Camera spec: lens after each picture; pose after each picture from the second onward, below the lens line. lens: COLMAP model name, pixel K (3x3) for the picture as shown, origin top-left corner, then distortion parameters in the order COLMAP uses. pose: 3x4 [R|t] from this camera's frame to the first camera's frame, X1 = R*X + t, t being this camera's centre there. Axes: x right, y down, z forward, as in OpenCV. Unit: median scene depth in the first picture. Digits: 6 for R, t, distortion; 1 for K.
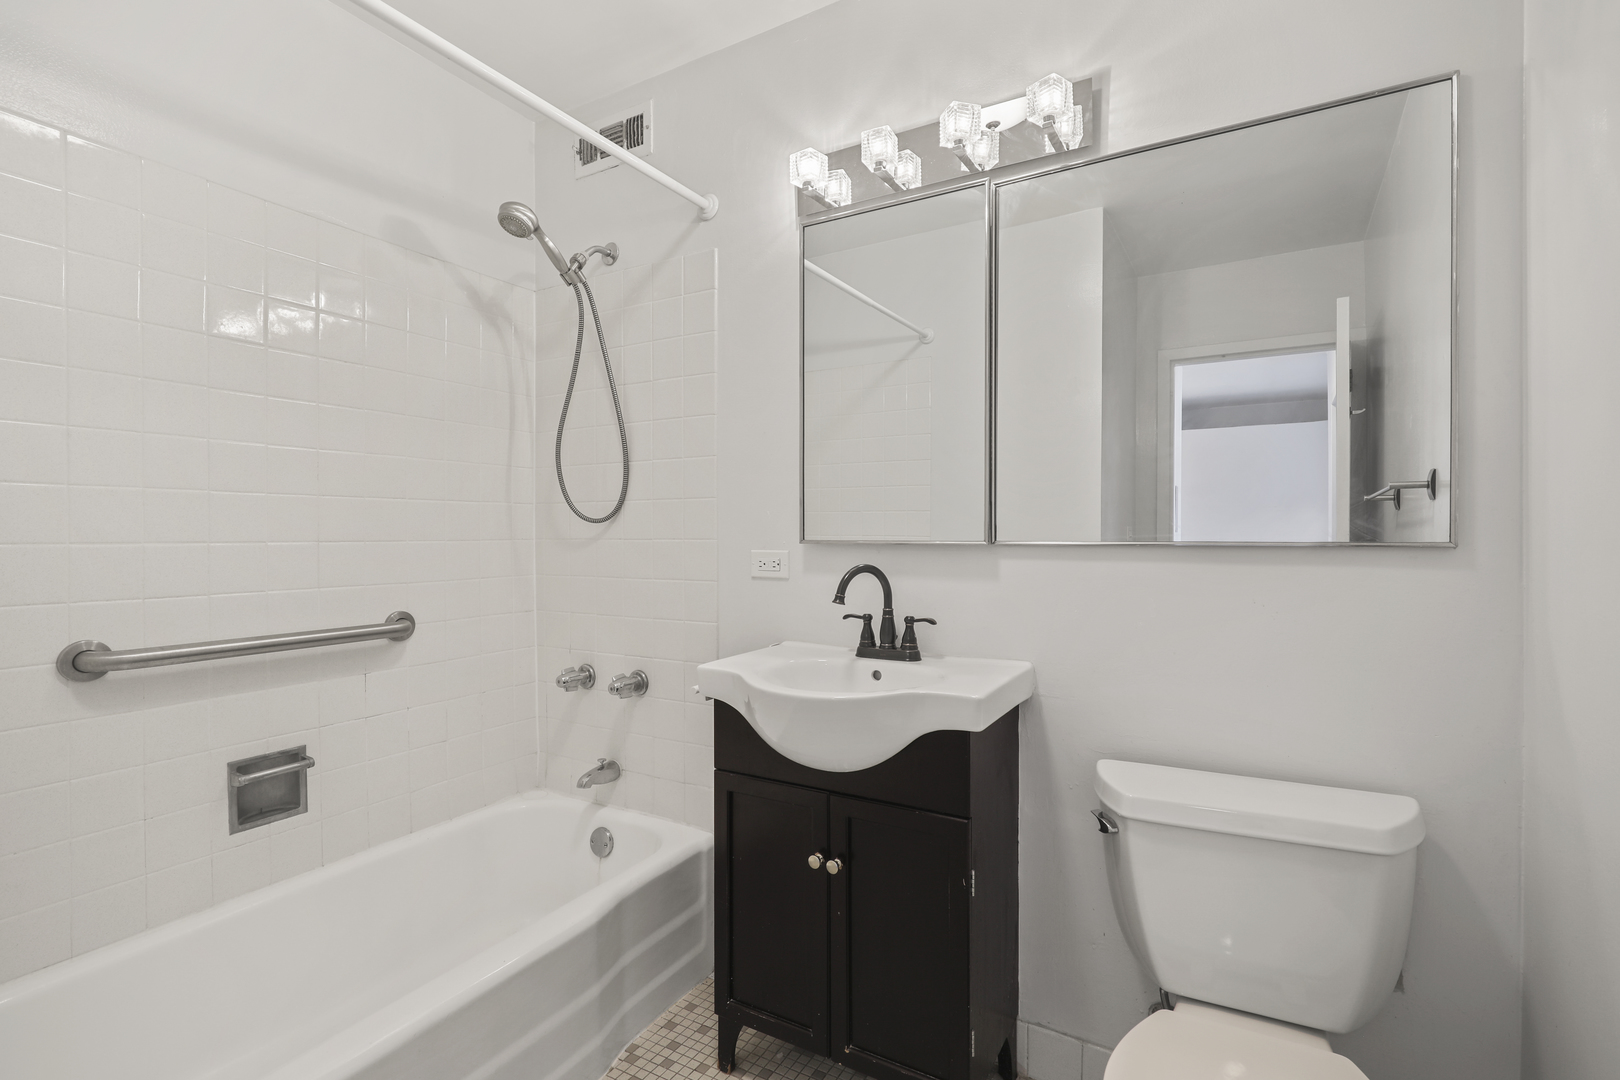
lens RADIAL K [[758.8, 0, 811.2], [0, 758.8, 518.8], [0, 0, 1]] dist [0.015461, -0.000204]
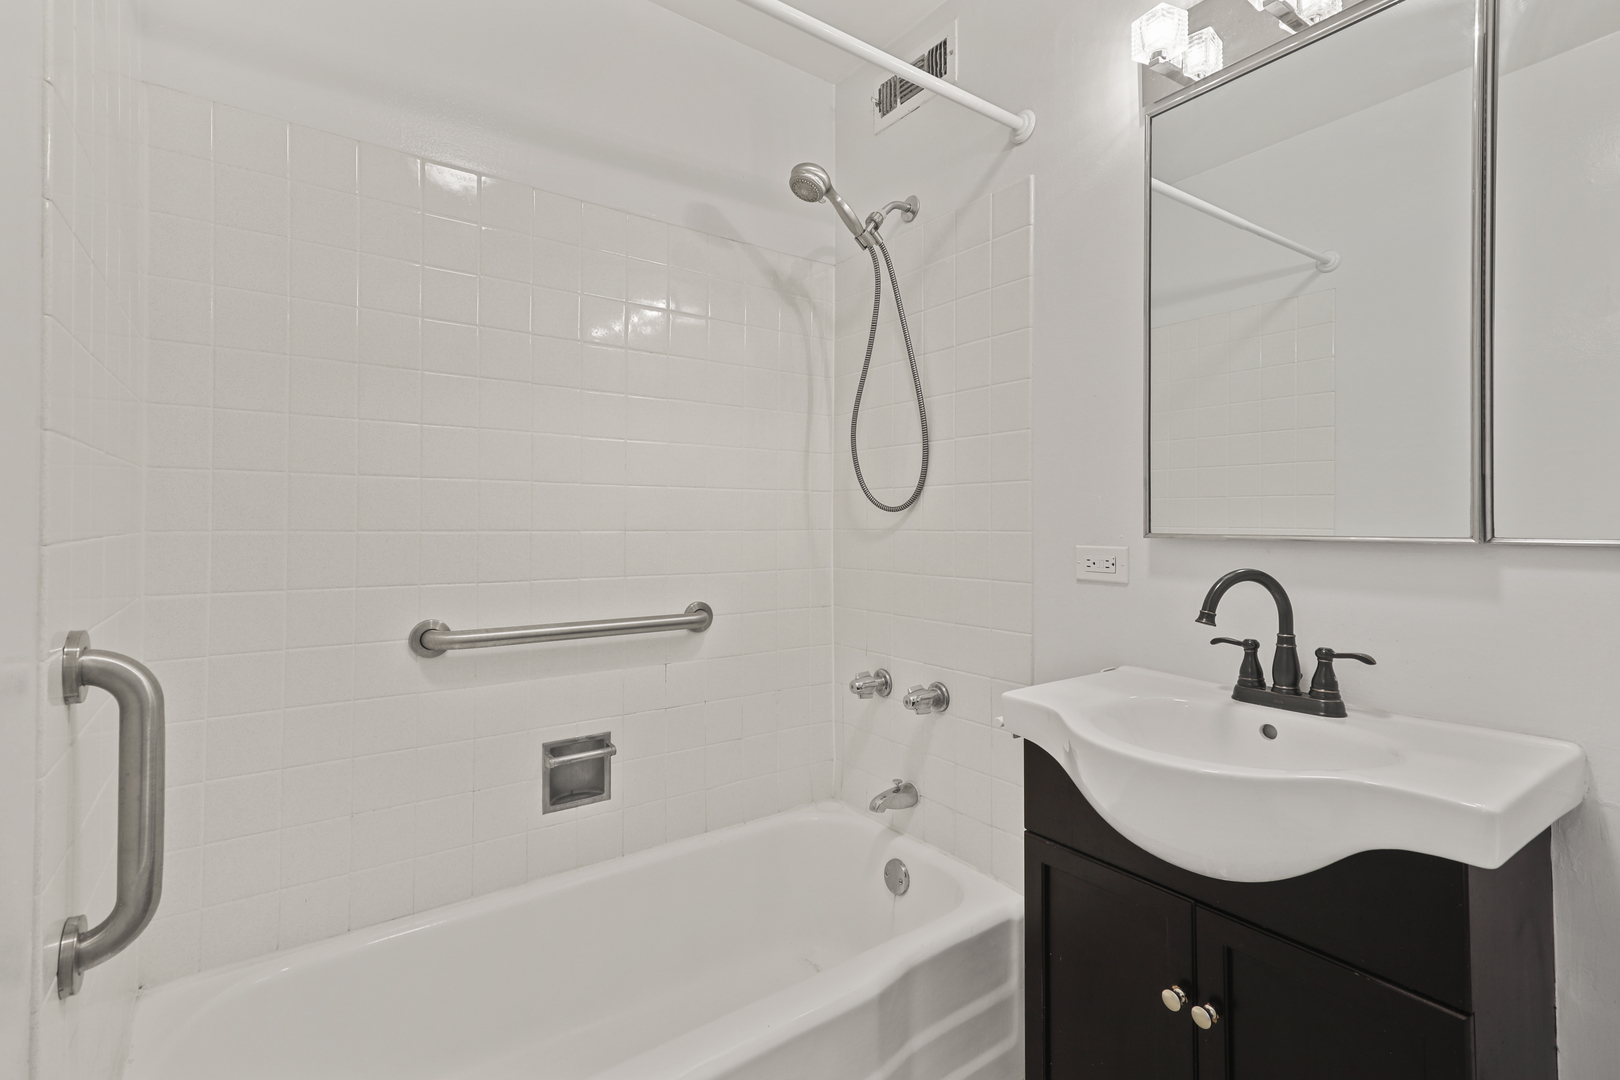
lens RADIAL K [[758.8, 0, 811.2], [0, 758.8, 518.8], [0, 0, 1]] dist [0.015461, -0.000204]
pose [[0.912523, 0.000577, -0.409025, -0.007478], [0.004542, 0.999923, 0.011543, 0.003573], [0.409000, -0.012391, 0.912450, 0.173430]]
